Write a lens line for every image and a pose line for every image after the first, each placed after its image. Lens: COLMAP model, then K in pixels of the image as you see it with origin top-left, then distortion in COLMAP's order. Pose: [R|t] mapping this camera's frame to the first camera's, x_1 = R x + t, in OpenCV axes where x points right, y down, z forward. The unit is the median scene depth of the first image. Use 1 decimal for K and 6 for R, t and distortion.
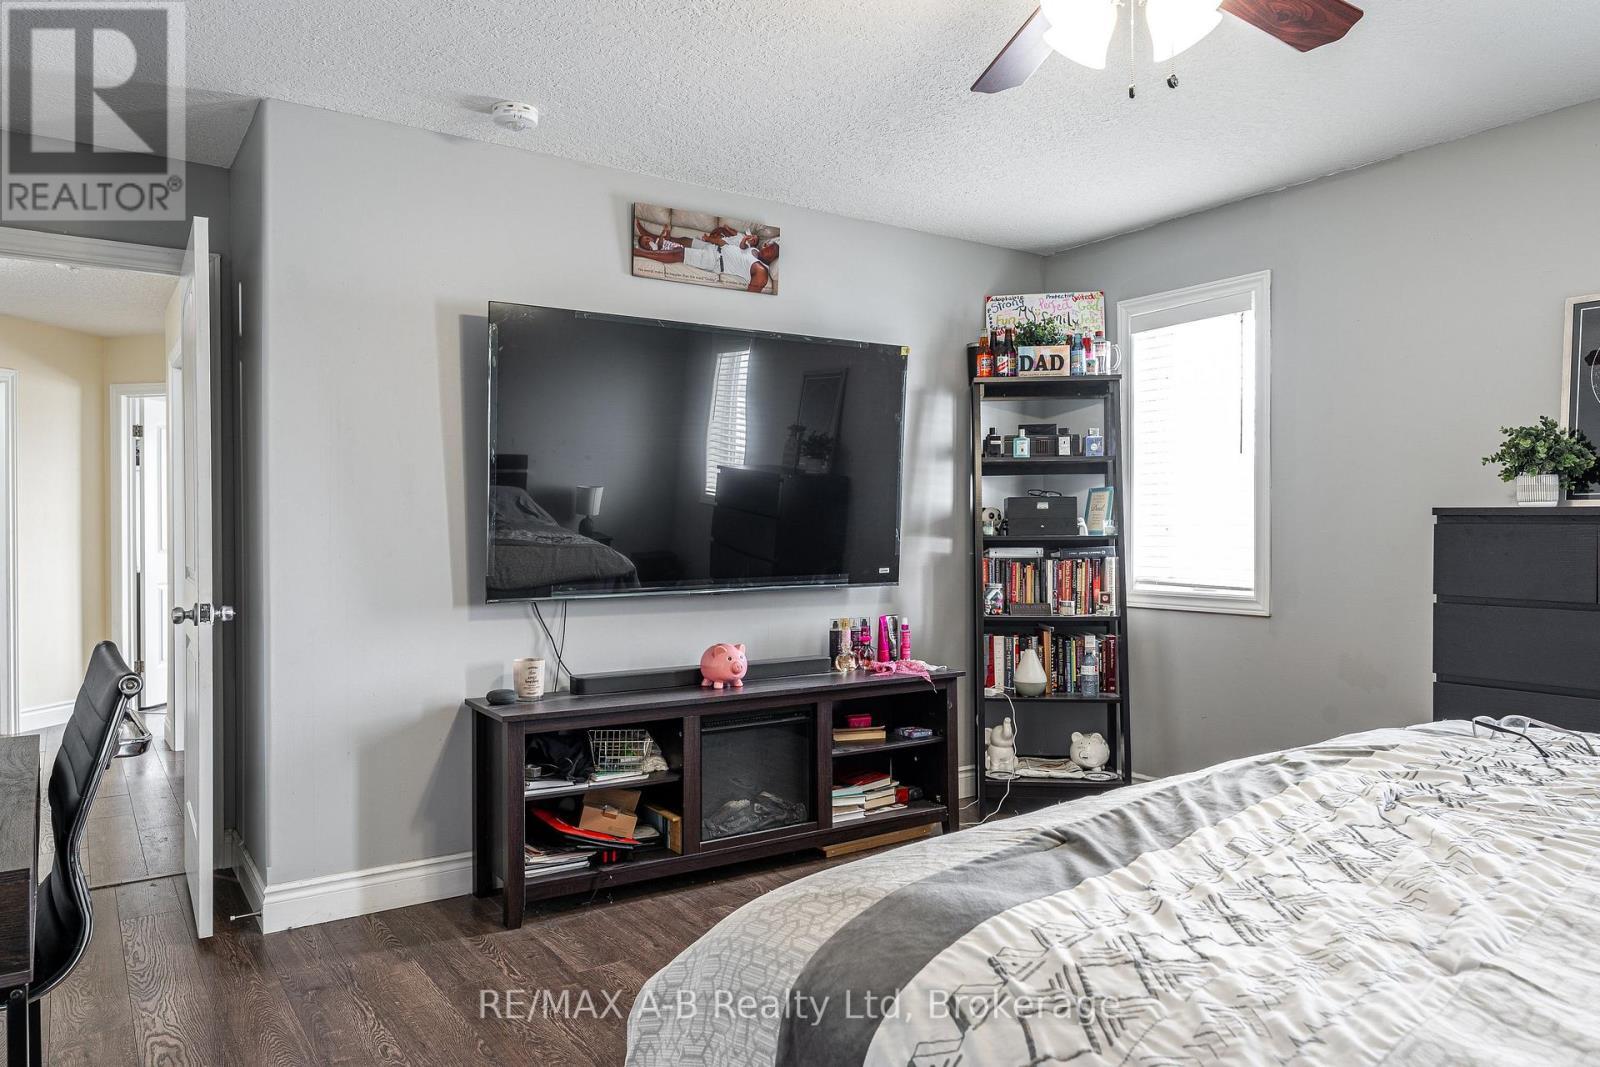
lens RADIAL K [[1058.3, 0, 782.5], [0, 1058.3, 538.1], [0, 0, 1]] dist [-0.005391, 0.000064]
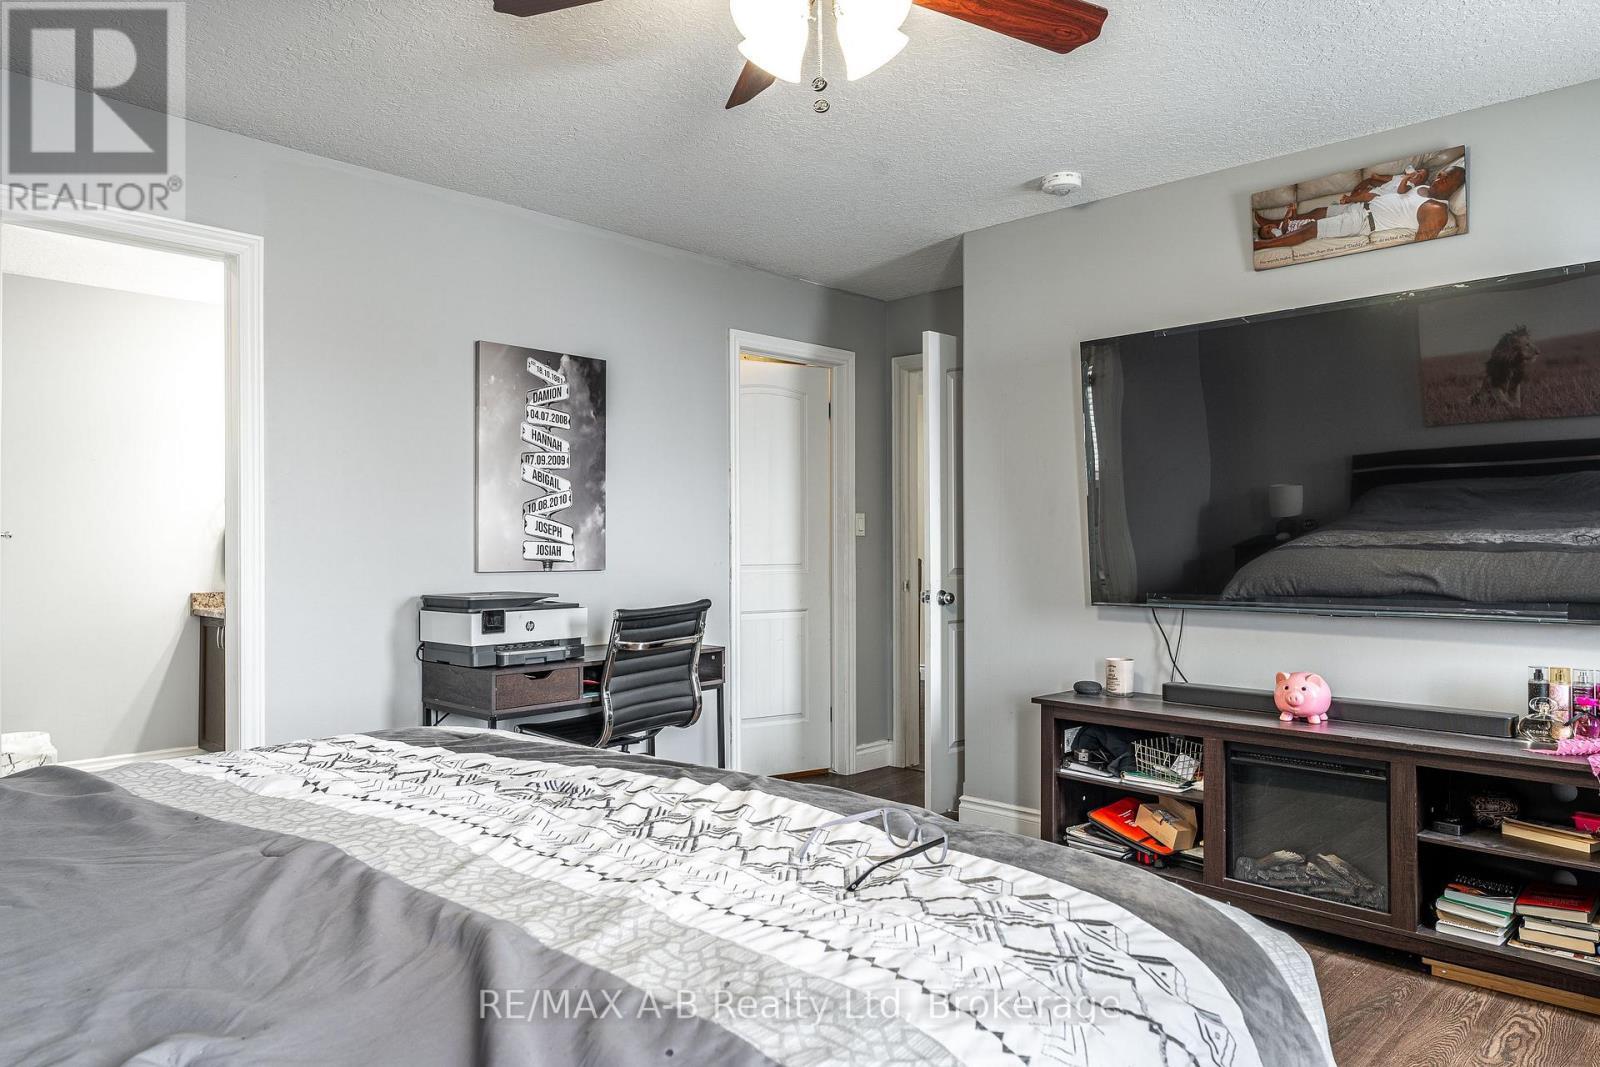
lens RADIAL K [[1058.3, 0, 782.5], [0, 1058.3, 538.1], [0, 0, 1]] dist [-0.005391, 0.000064]
pose [[0.207506, -0.001029, -0.978233, 0.687419], [-0.005596, 0.999982, -0.002239, -0.005535], [0.978218, 0.005938, 0.207496, 0.389735]]
